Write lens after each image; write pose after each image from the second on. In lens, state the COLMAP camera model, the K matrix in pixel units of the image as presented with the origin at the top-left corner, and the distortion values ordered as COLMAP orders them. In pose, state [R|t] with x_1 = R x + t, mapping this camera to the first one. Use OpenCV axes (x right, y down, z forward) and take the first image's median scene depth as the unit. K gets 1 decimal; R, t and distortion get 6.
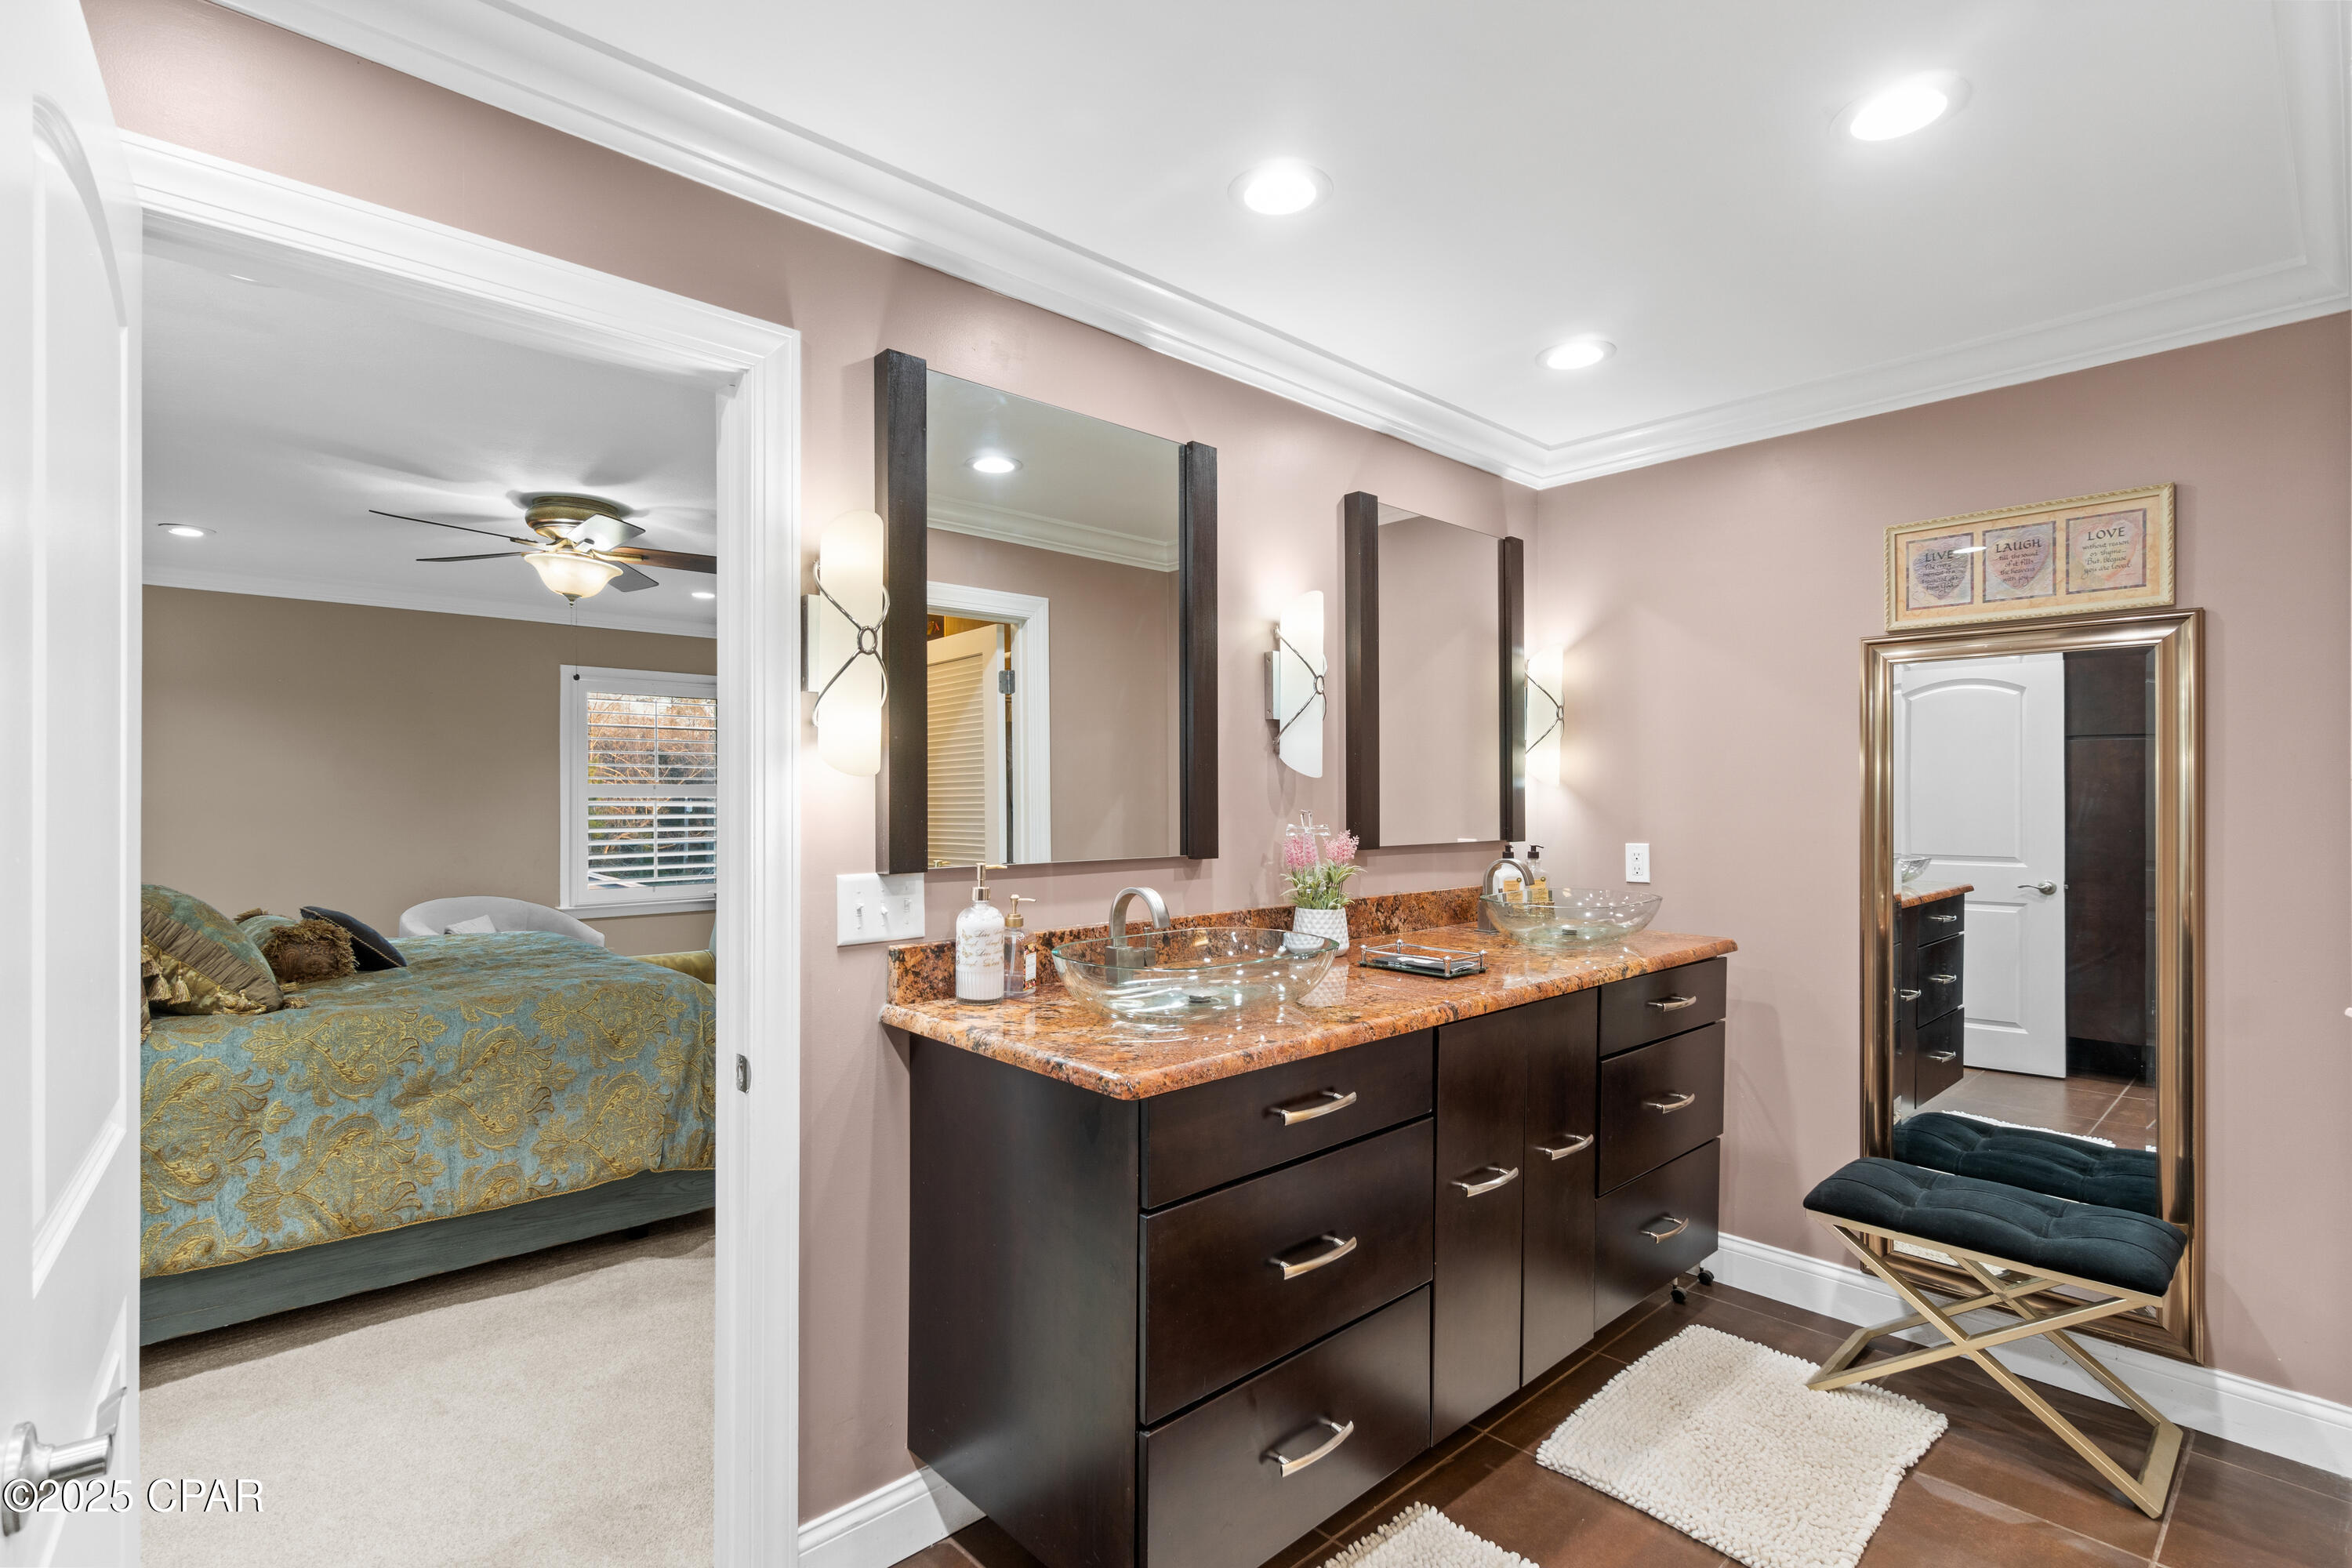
lens RADIAL K [[1109.8, 0, 1171.4], [0, 1109.8, 789.6], [0, 0, 1]] dist [-0.005064, 0.000093]
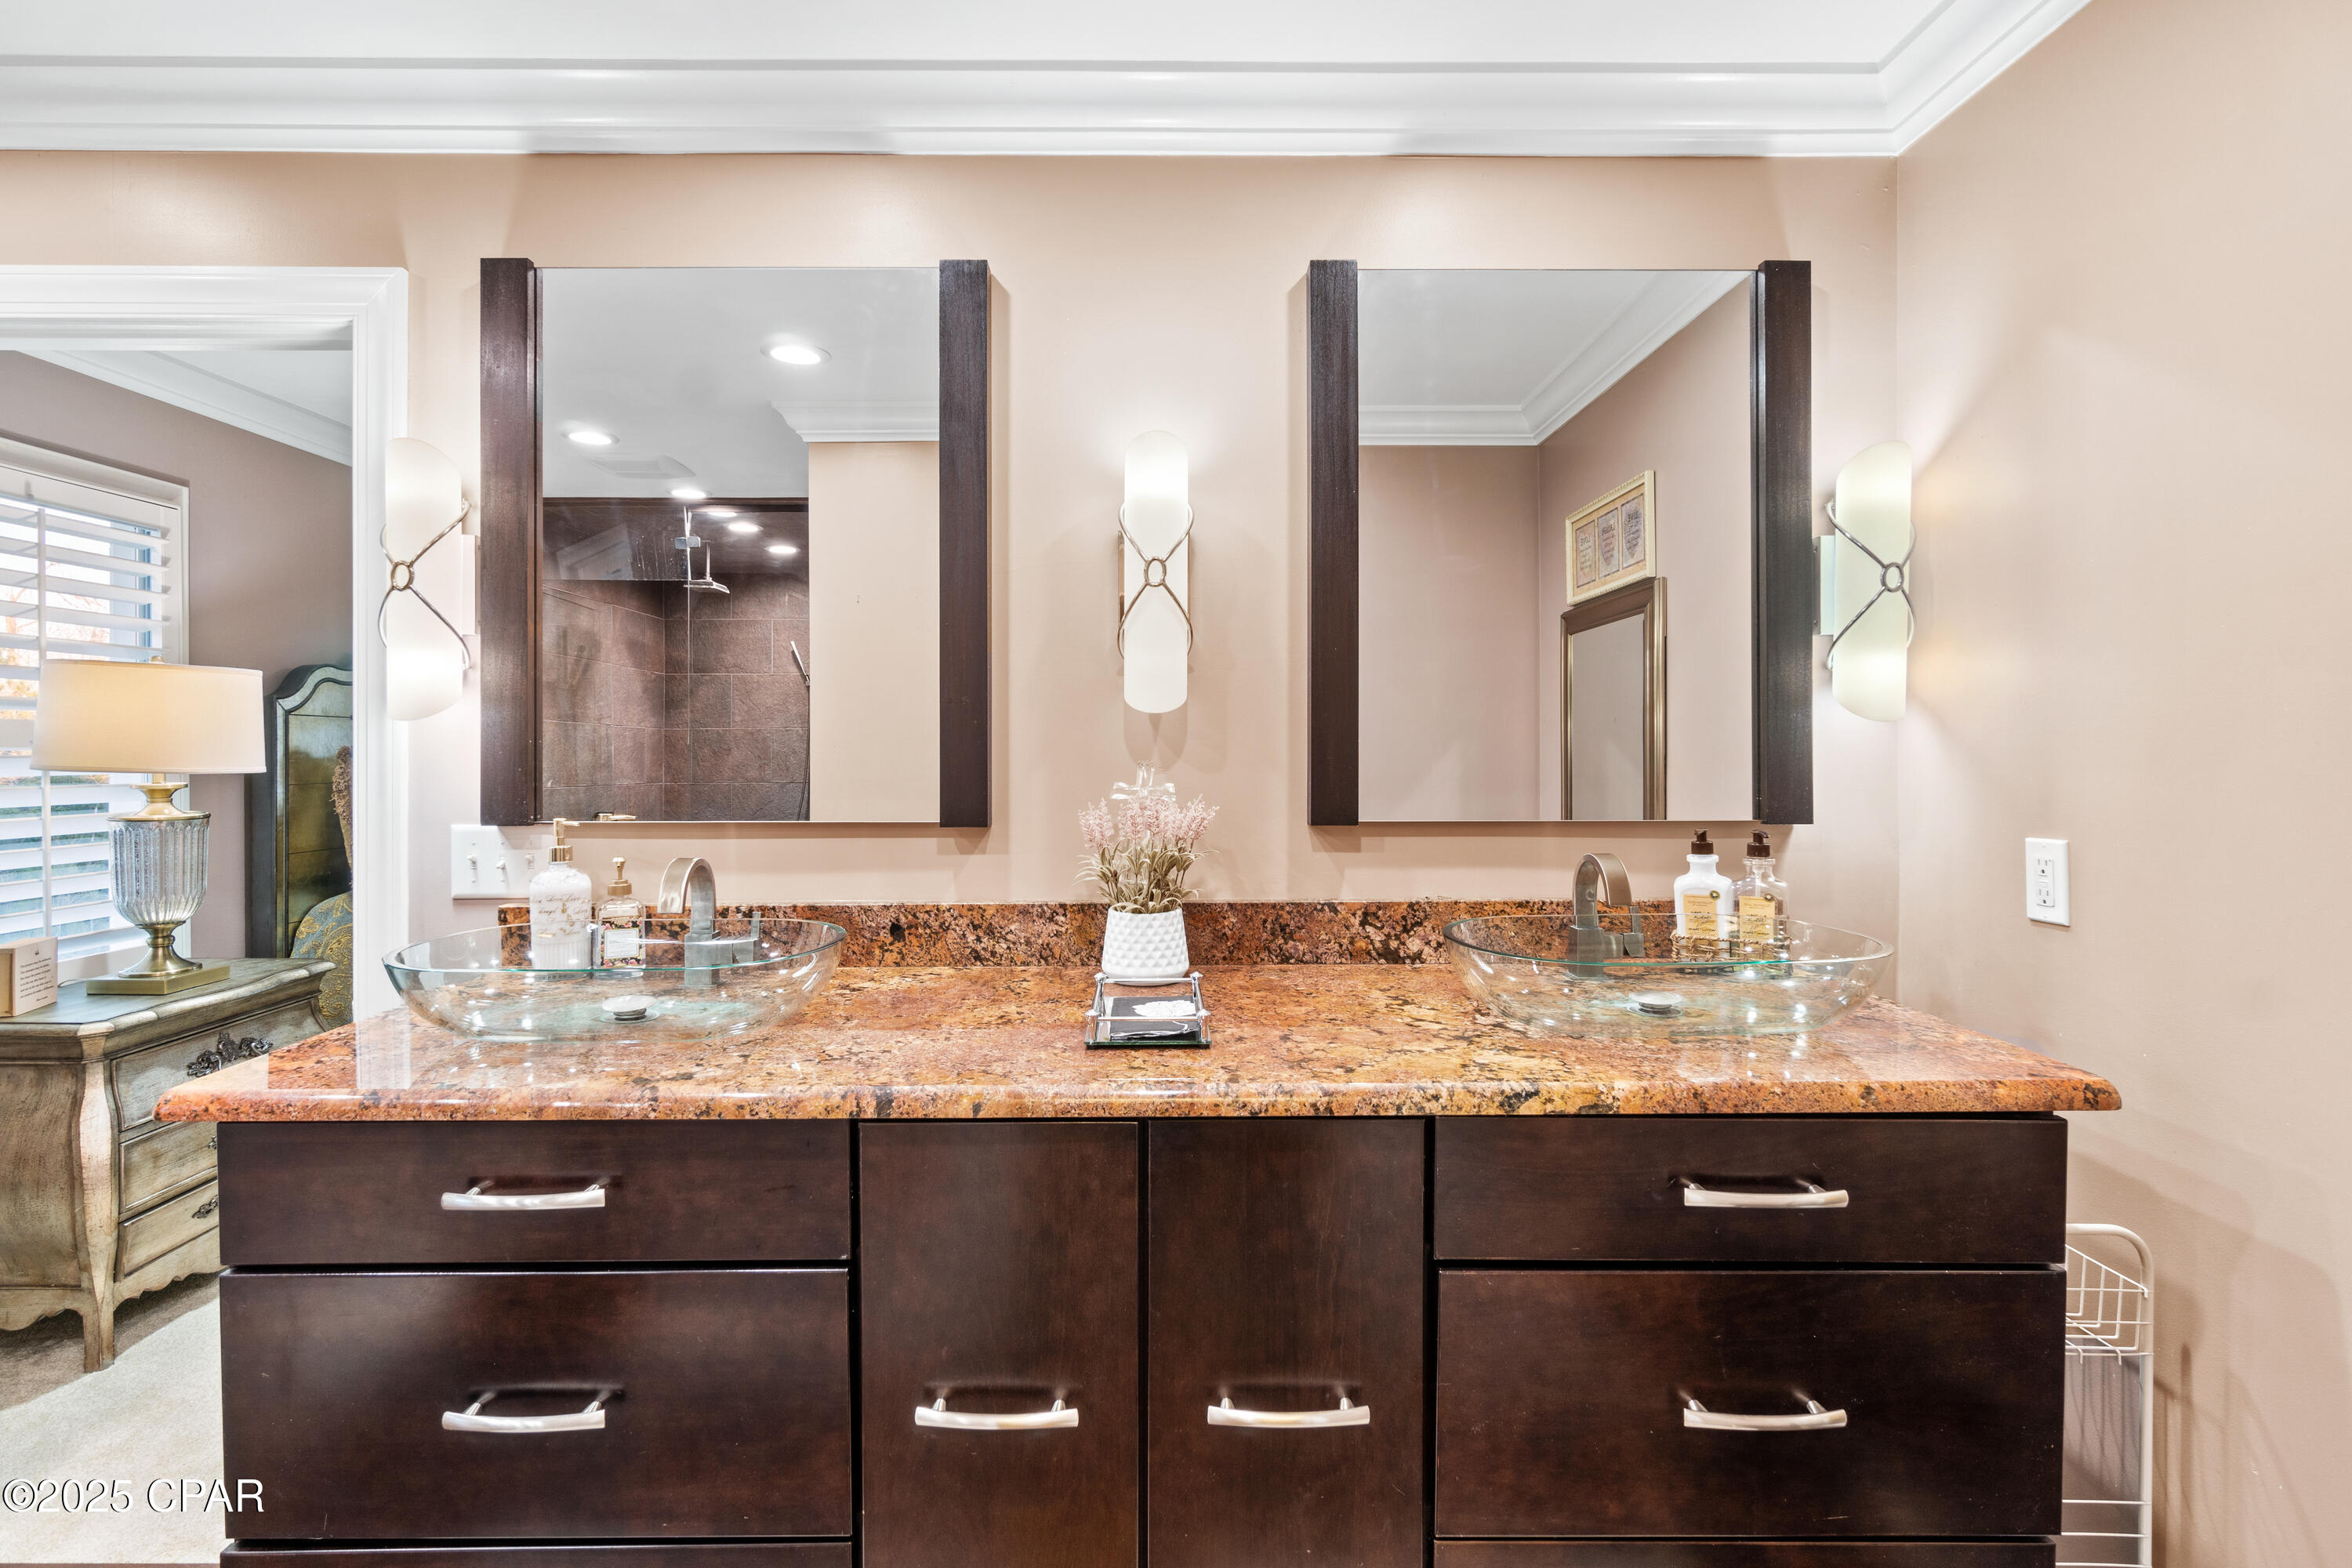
lens RADIAL K [[1109.8, 0, 1169.8], [0, 1109.8, 764.3], [0, 0, 1]] dist [-0.005064, 0.000093]
pose [[0.740404, 0.005540, -0.672139, 0.586289], [0.004829, 0.999896, 0.013561, 0.011044], [0.672144, -0.013287, 0.740301, 0.516113]]
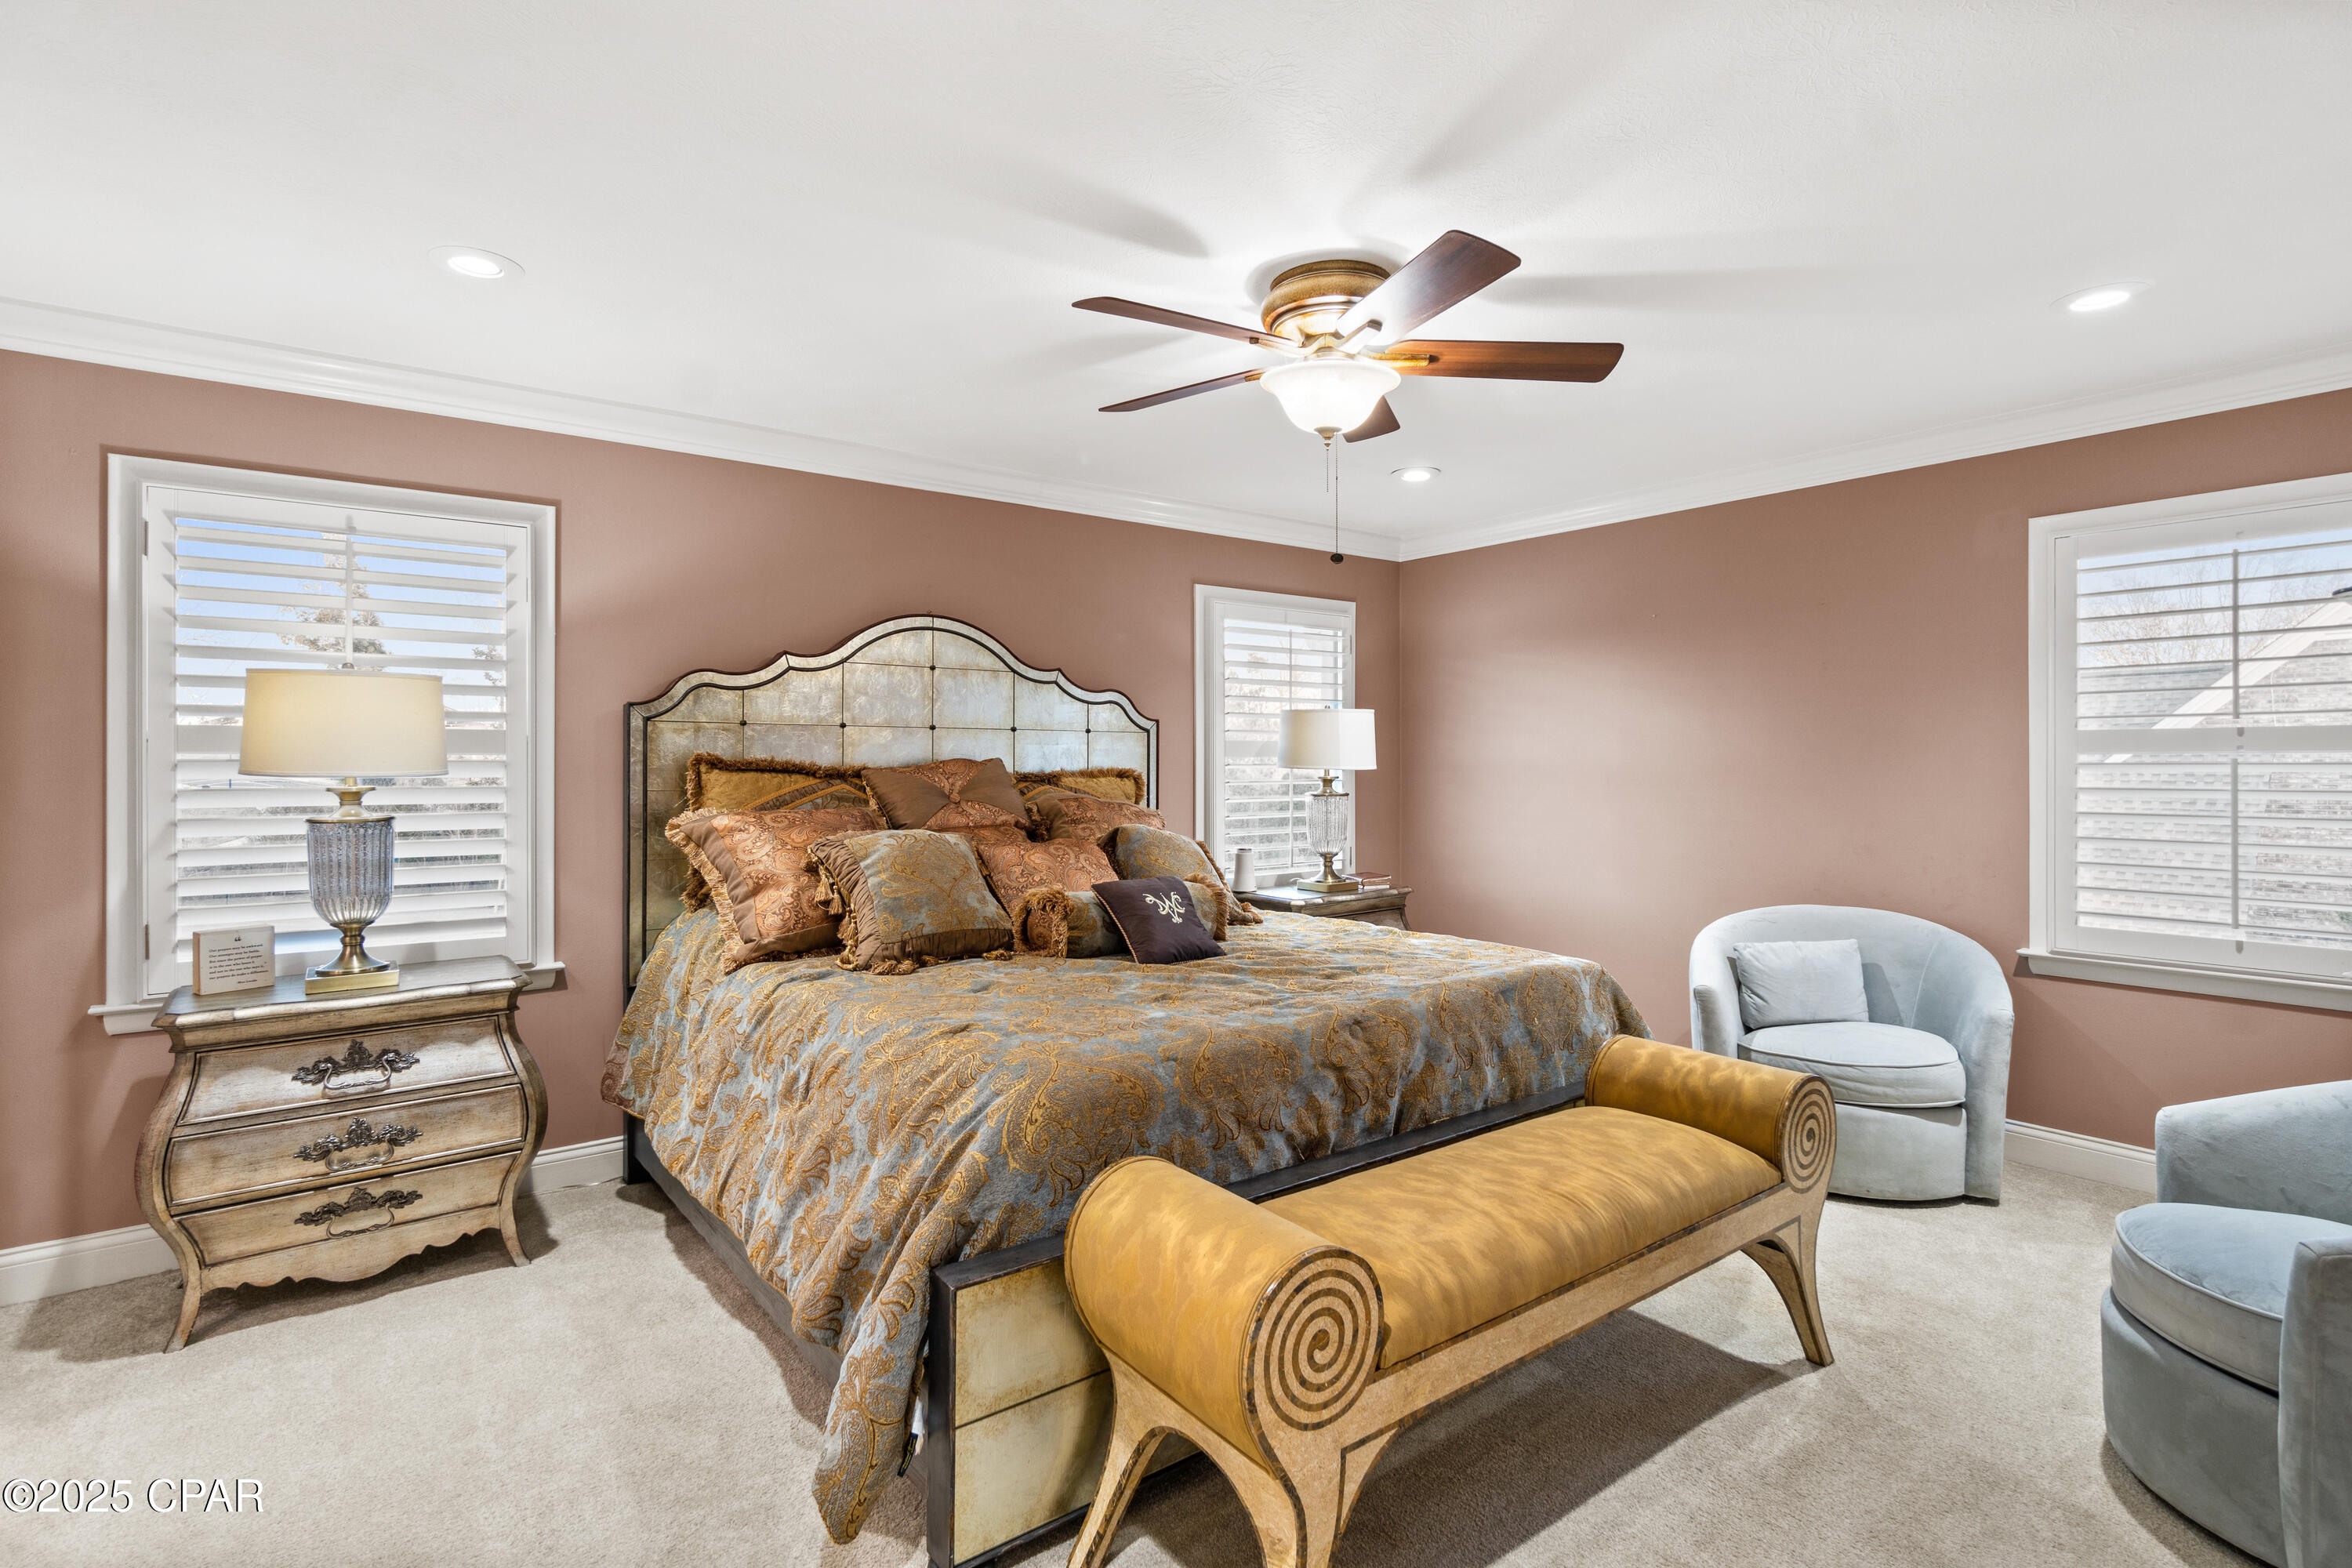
lens RADIAL K [[1109.8, 0, 1172.6], [0, 1109.8, 783.1], [0, 0, 1]] dist [-0.005064, 0.000093]
pose [[-0.105142, 0.009783, -0.994409, 0.355916], [0.007255, 0.999933, 0.009070, 0.022164], [0.994431, -0.006261, -0.105205, 1.079585]]
